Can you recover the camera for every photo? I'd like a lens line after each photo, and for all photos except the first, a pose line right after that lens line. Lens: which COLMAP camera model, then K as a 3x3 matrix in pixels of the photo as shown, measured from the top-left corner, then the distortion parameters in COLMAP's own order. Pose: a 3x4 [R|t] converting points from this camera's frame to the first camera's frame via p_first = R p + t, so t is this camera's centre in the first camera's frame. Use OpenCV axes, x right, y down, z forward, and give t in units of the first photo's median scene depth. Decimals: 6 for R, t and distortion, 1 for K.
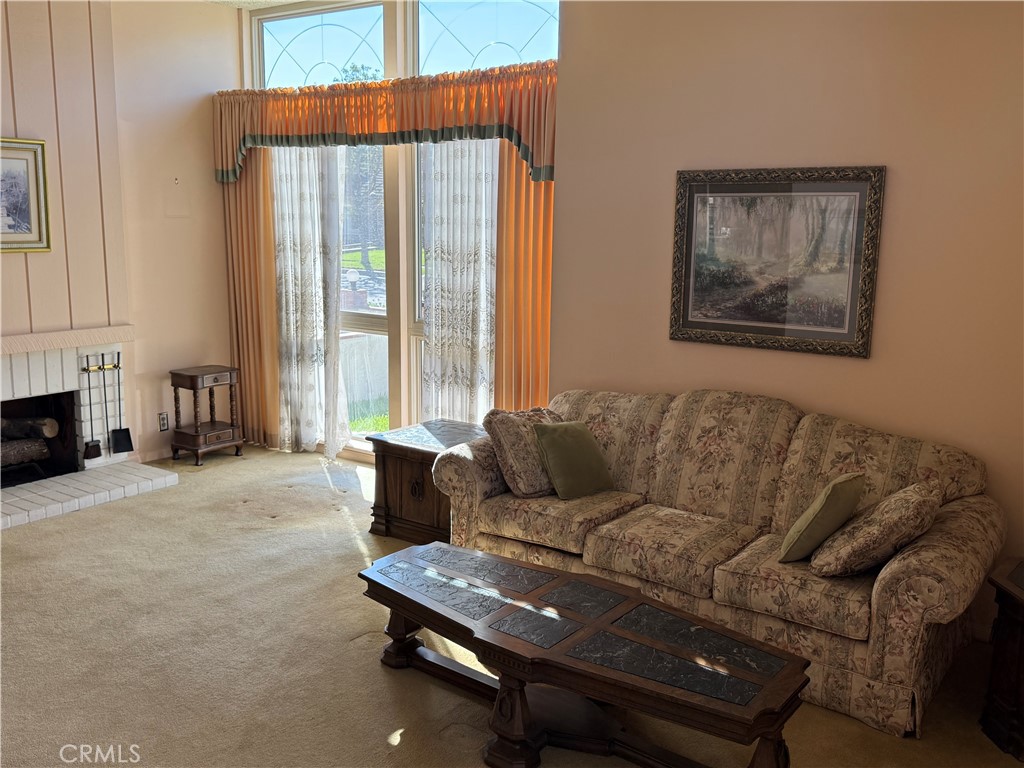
lens RADIAL K [[924.4, 0, 520.5], [0, 924.4, 386.7], [0, 0, 1]] dist [0.090731, -0.168299]
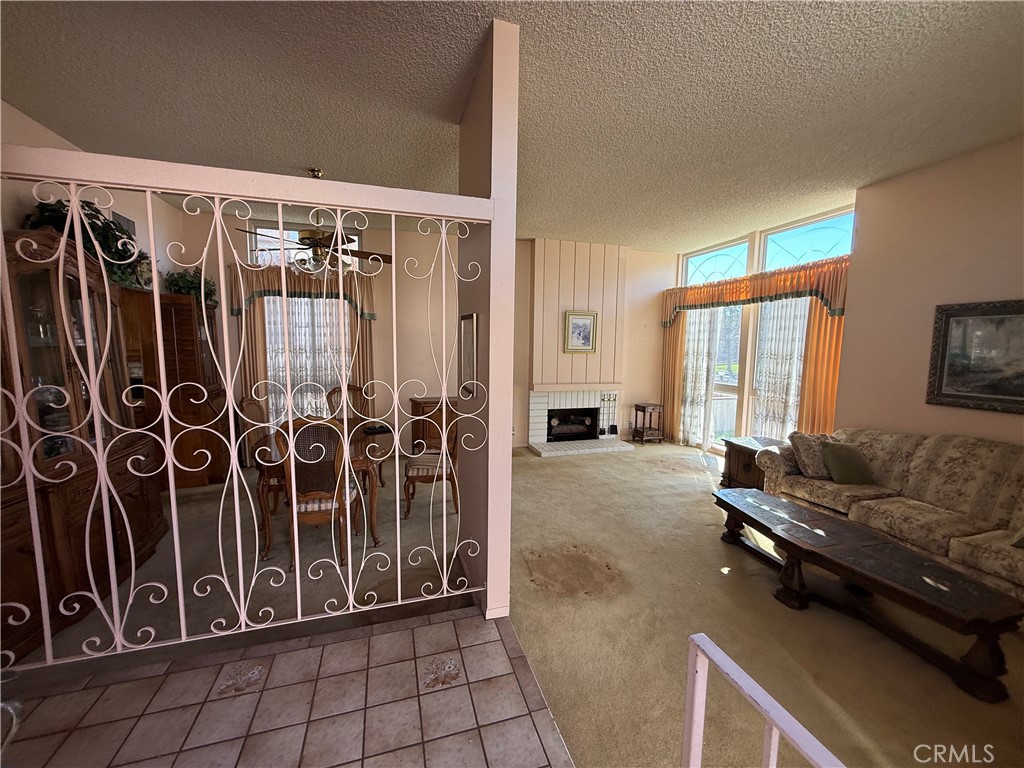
lens RADIAL K [[407.1, 0, 508.7], [0, 407.1, 385.8], [0, 0, 1]] dist [0.000980, 0.000176]
pose [[0.788579, 0.055943, -0.612384, 0.012011], [-0.110623, 0.992512, -0.051783, 0.032471], [0.604901, 0.108579, 0.788863, -0.042615]]
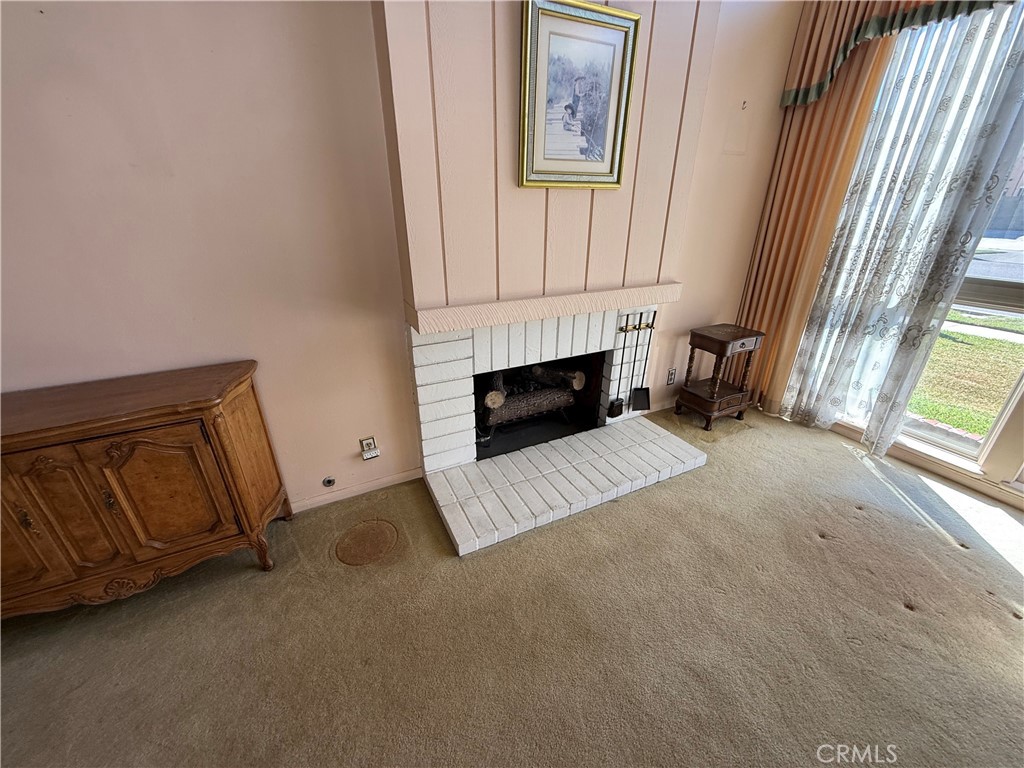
lens RADIAL K [[407.1, 0, 510.5], [0, 407.1, 380.5], [0, 0, 1]] dist [0.000980, 0.000176]
pose [[0.881429, 0.172641, -0.439635, -0.411788], [-0.070478, 0.968458, 0.239002, -0.063429], [0.467029, -0.179679, 0.865794, 0.639506]]
